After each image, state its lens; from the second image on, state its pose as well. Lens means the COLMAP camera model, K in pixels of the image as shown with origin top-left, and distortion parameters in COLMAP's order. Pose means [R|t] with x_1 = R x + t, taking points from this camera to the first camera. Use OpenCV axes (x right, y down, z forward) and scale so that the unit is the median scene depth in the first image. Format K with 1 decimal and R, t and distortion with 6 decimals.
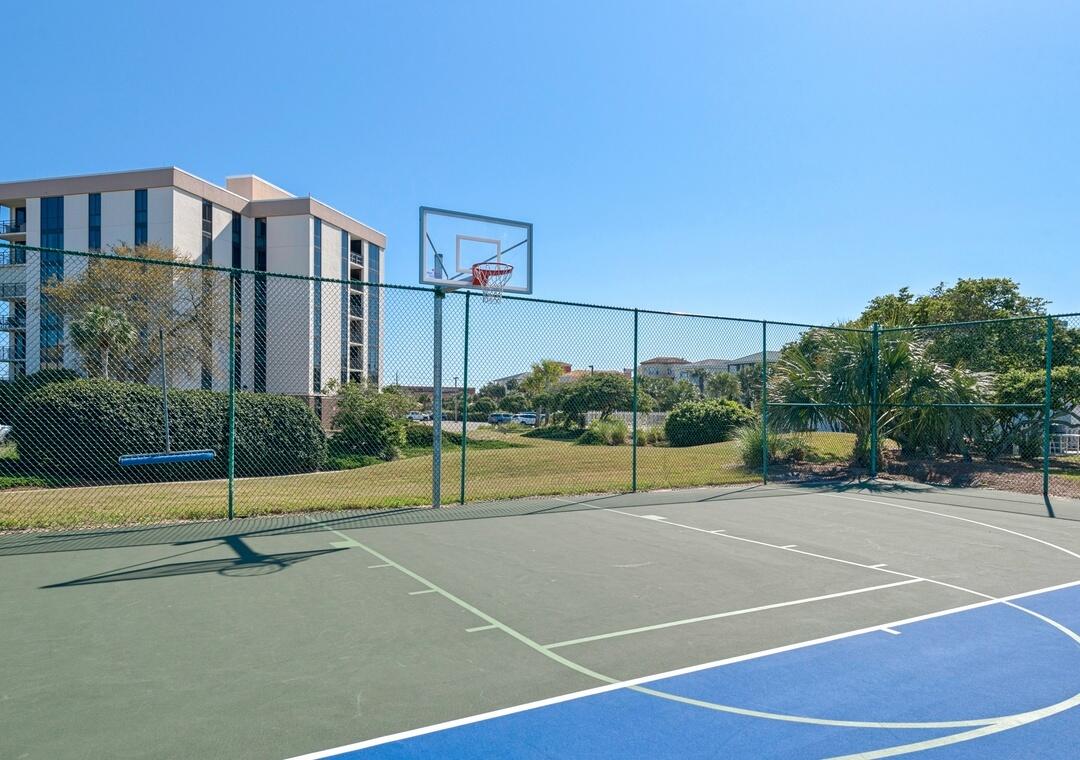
lens RADIAL K [[745.8, 0, 536.3], [0, 745.8, 401.9], [0, 0, 1]] dist [0.004305, 0.000618]
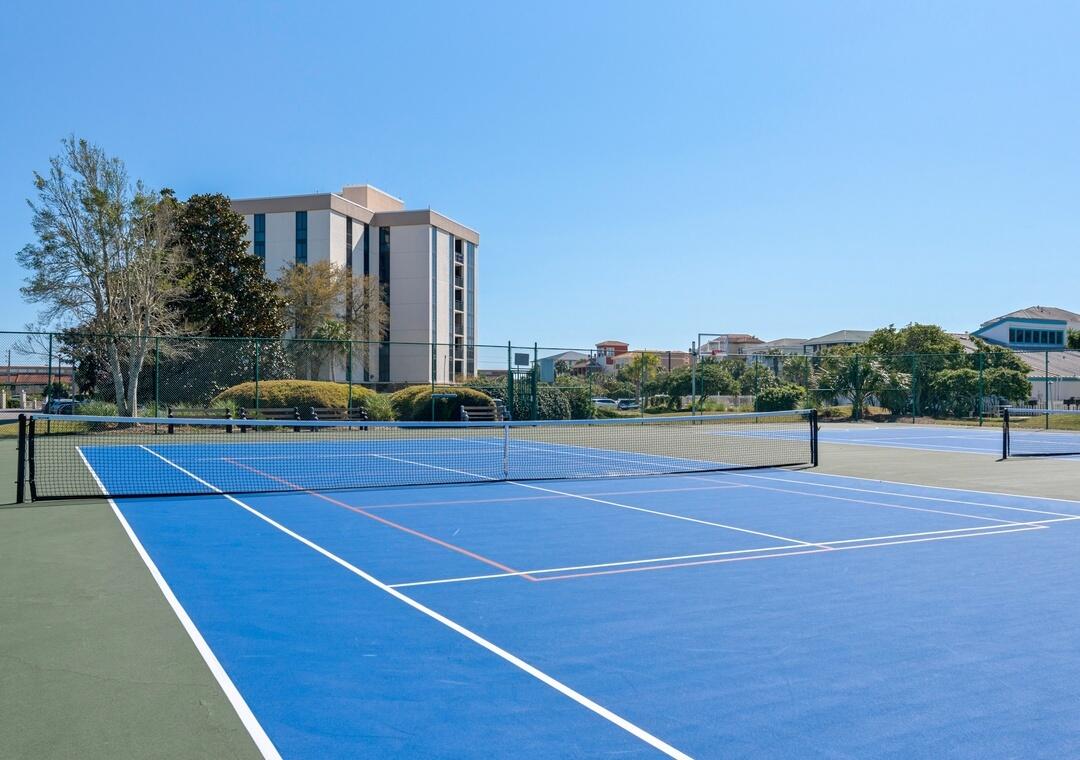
lens RADIAL K [[939.1, 0, 540.0], [0, 939.1, 380.0], [0, 0, 1]] dist [0.003546, -0.003662]
pose [[0.999615, -0.008088, -0.026547, -0.105142], [0.007927, 0.999950, -0.006152, -0.003633], [0.026595, 0.005939, 0.999629, -0.453413]]
